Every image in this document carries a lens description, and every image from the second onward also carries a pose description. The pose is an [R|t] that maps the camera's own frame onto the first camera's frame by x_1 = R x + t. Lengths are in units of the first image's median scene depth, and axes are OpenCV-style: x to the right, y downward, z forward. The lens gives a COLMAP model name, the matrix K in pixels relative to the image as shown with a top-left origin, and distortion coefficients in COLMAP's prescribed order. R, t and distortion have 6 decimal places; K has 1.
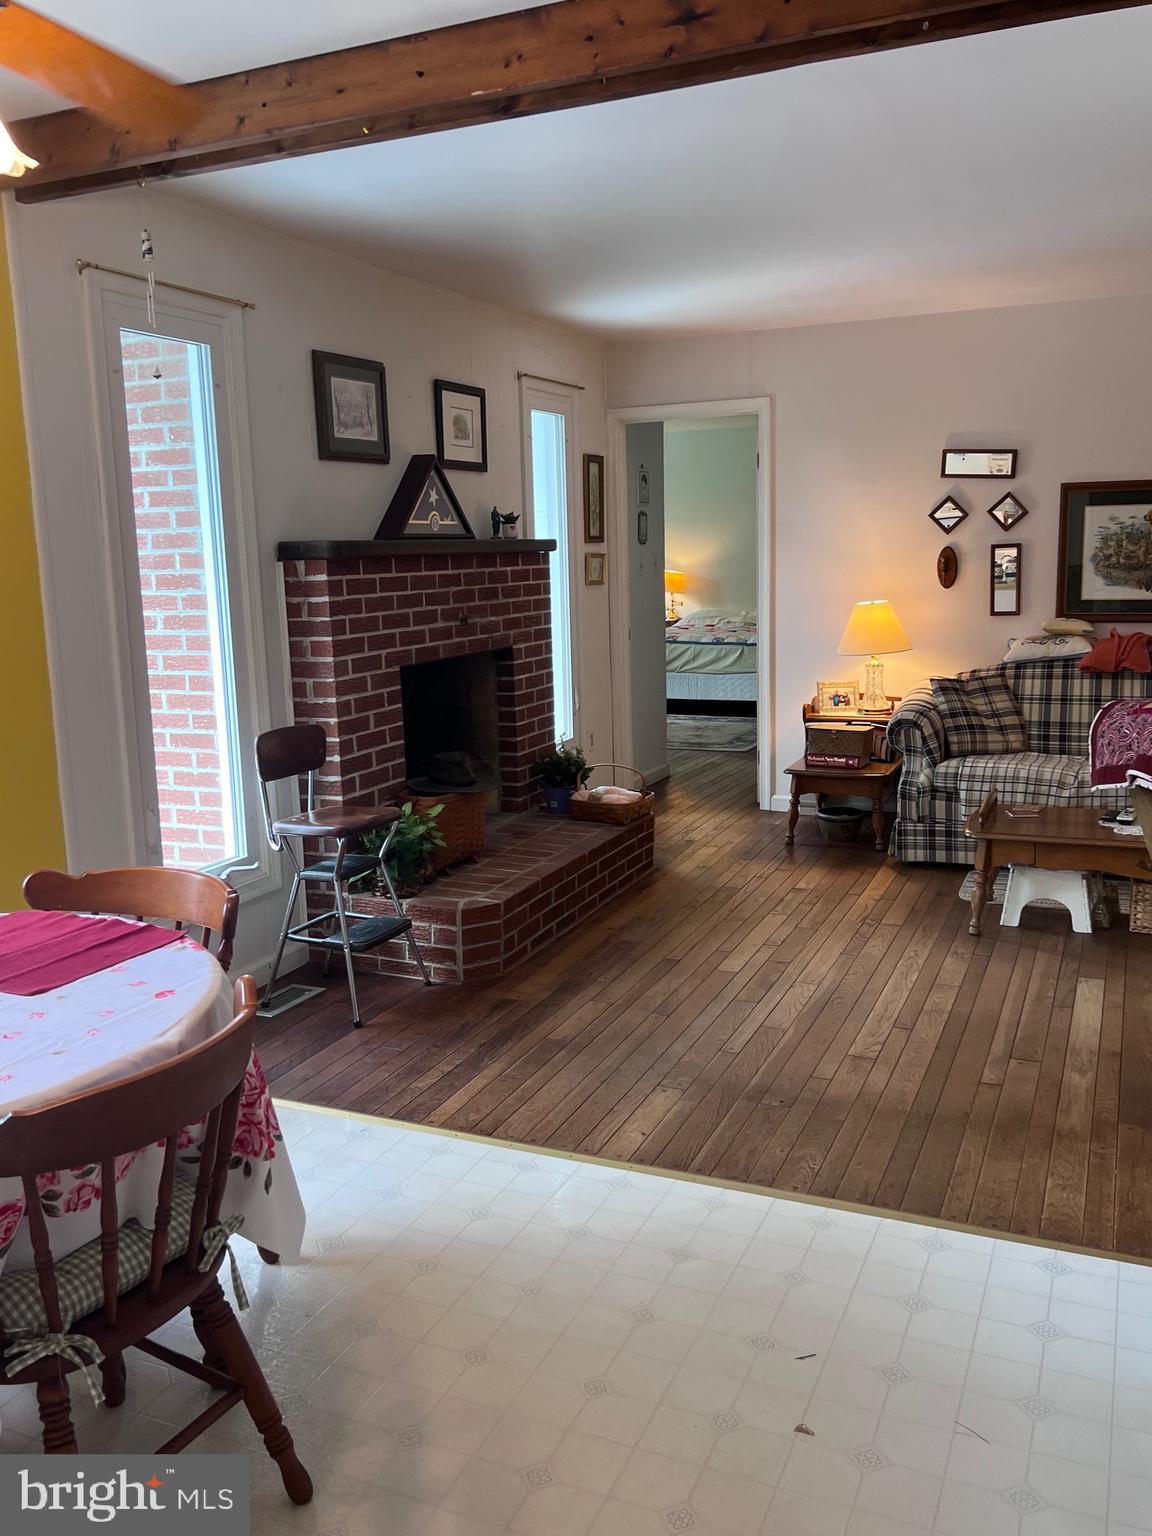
lens RADIAL K [[1290.4, 0, 569.8], [0, 1290.4, 774.1], [0, 0, 1]] dist [0.019499, -0.001923]
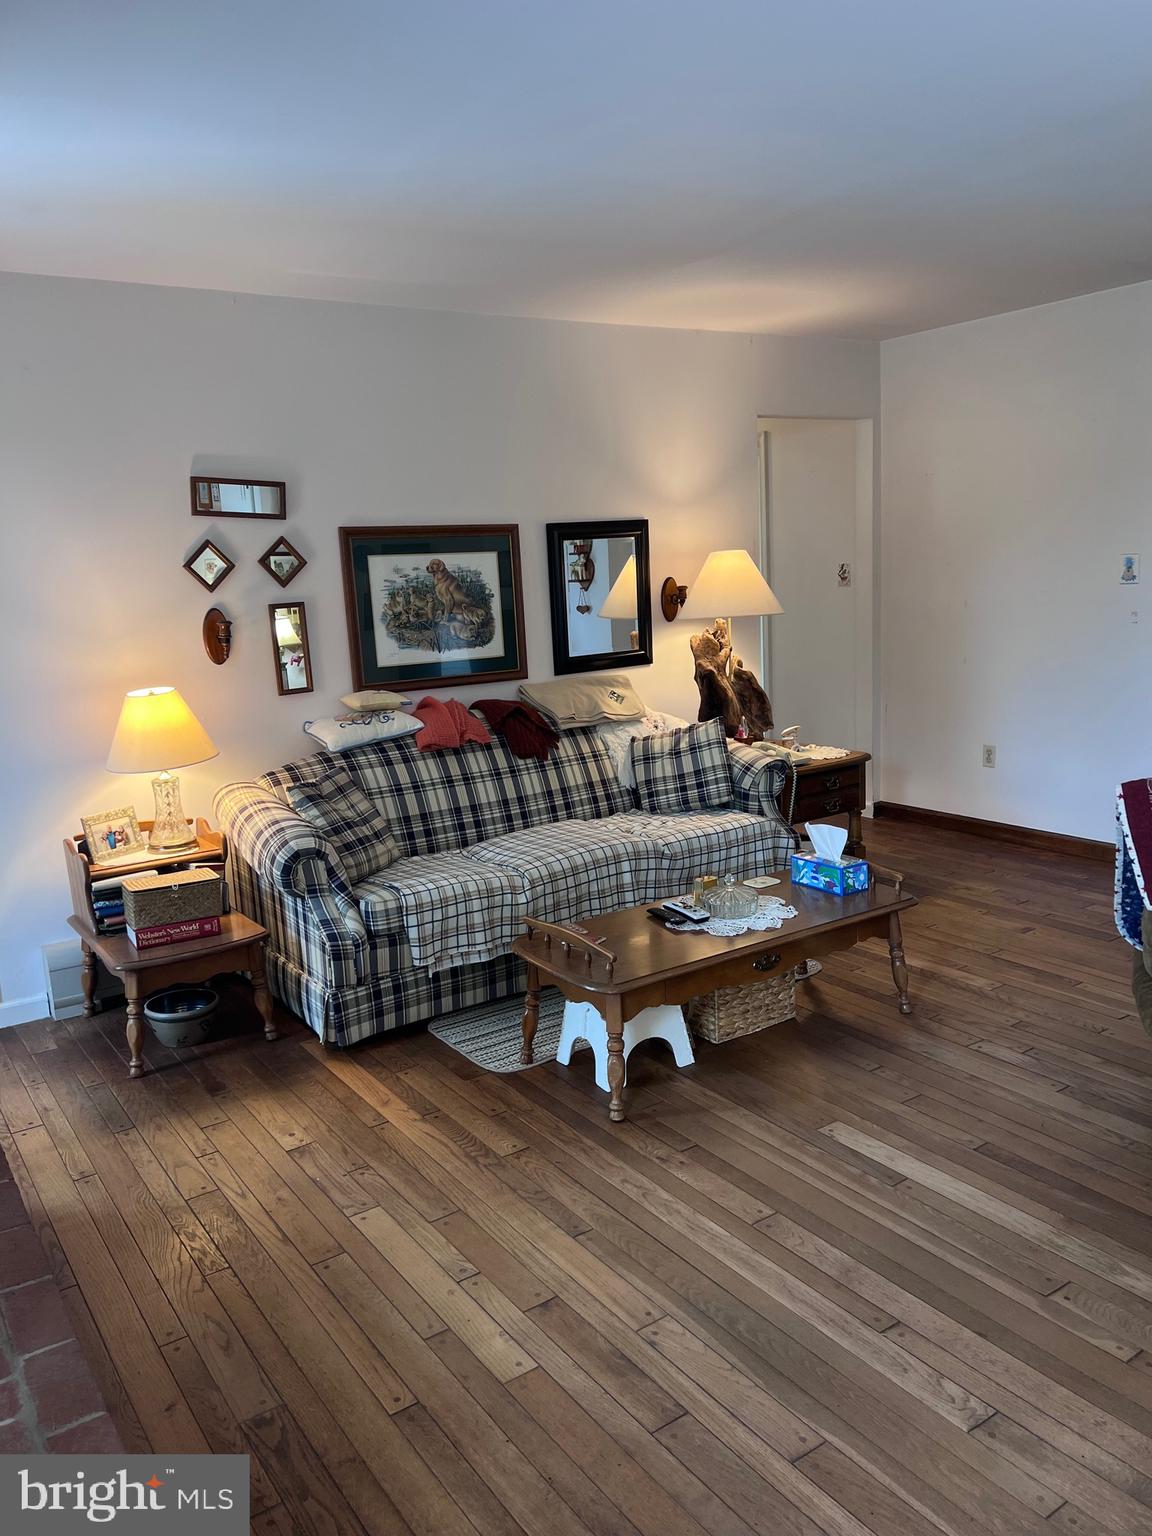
lens RADIAL K [[1147.5, 0, 577.9], [0, 1147.5, 778.4], [0, 0, 1]] dist [0.026634, -0.015238]
pose [[0.533003, -0.149182, 0.832858, -0.179472], [0.181283, 0.981610, 0.059811, -0.091734], [-0.826465, 0.119104, 0.550245, 0.532191]]
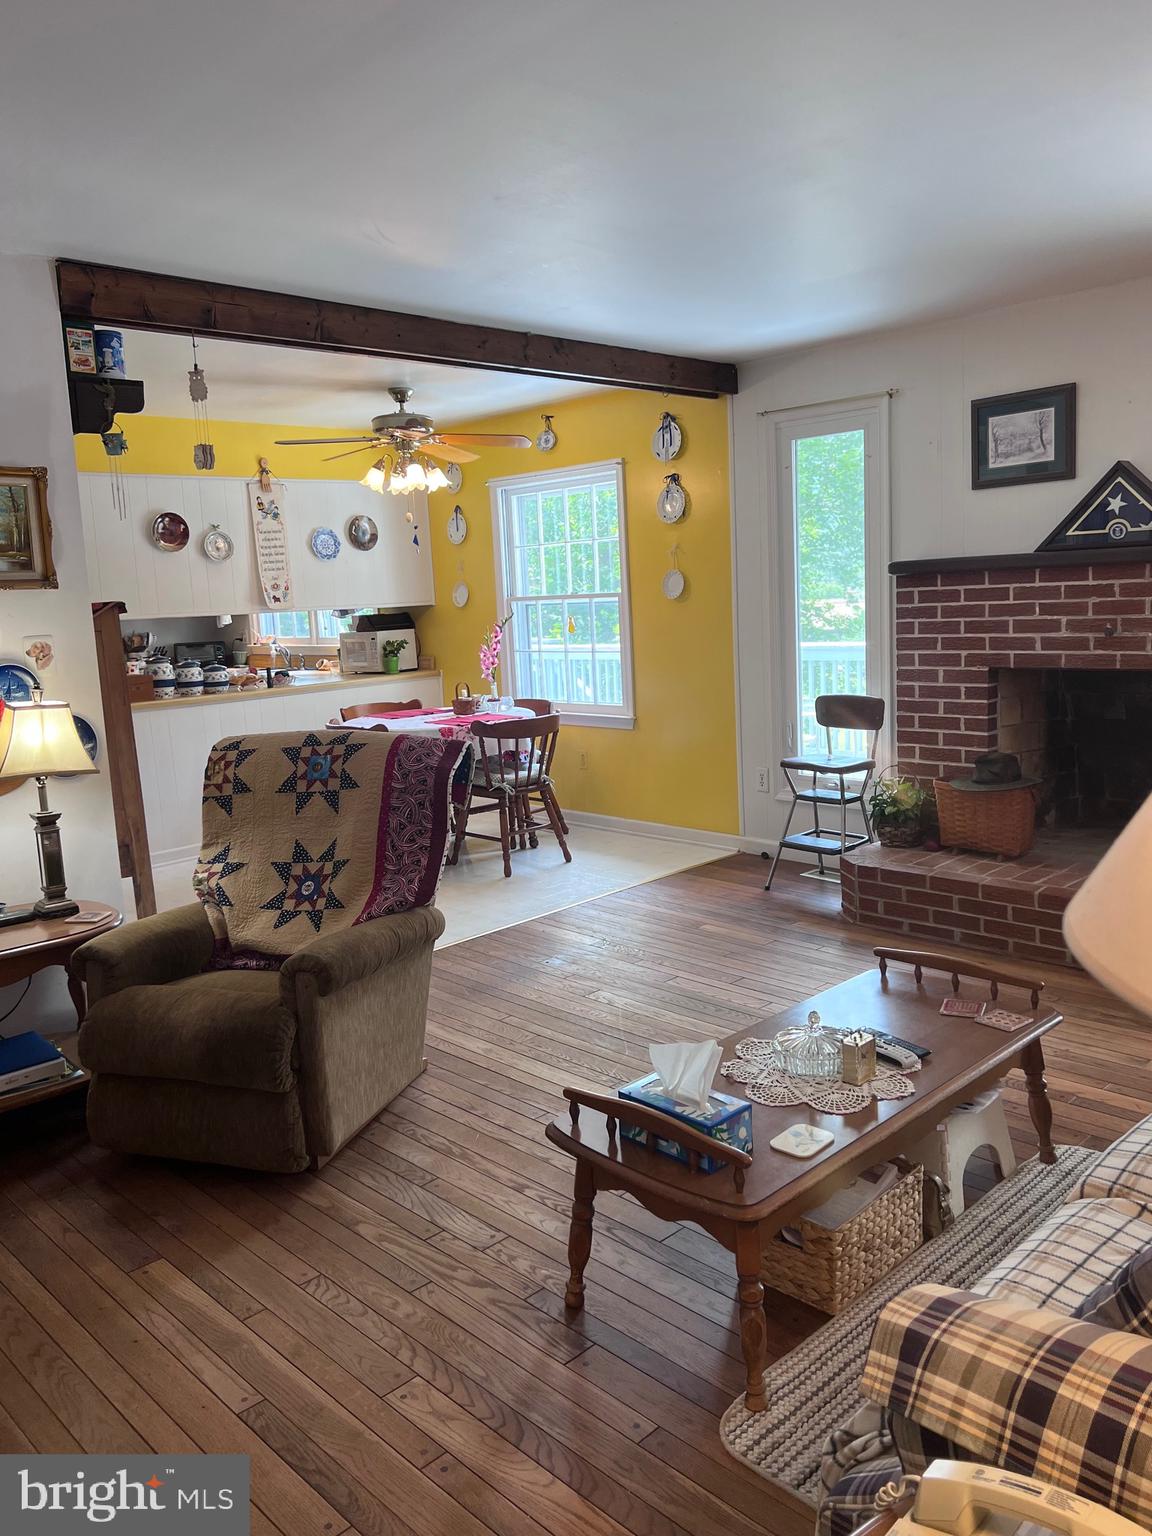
lens RADIAL K [[1147.5, 0, 574.2], [0, 1147.5, 762.9], [0, 0, 1]] dist [0.026634, -0.015238]
pose [[-0.371451, 0.175396, -0.911735, 0.791880], [-0.109494, 0.966866, 0.230611, -0.165092], [0.921973, 0.185490, -0.339939, 0.866069]]
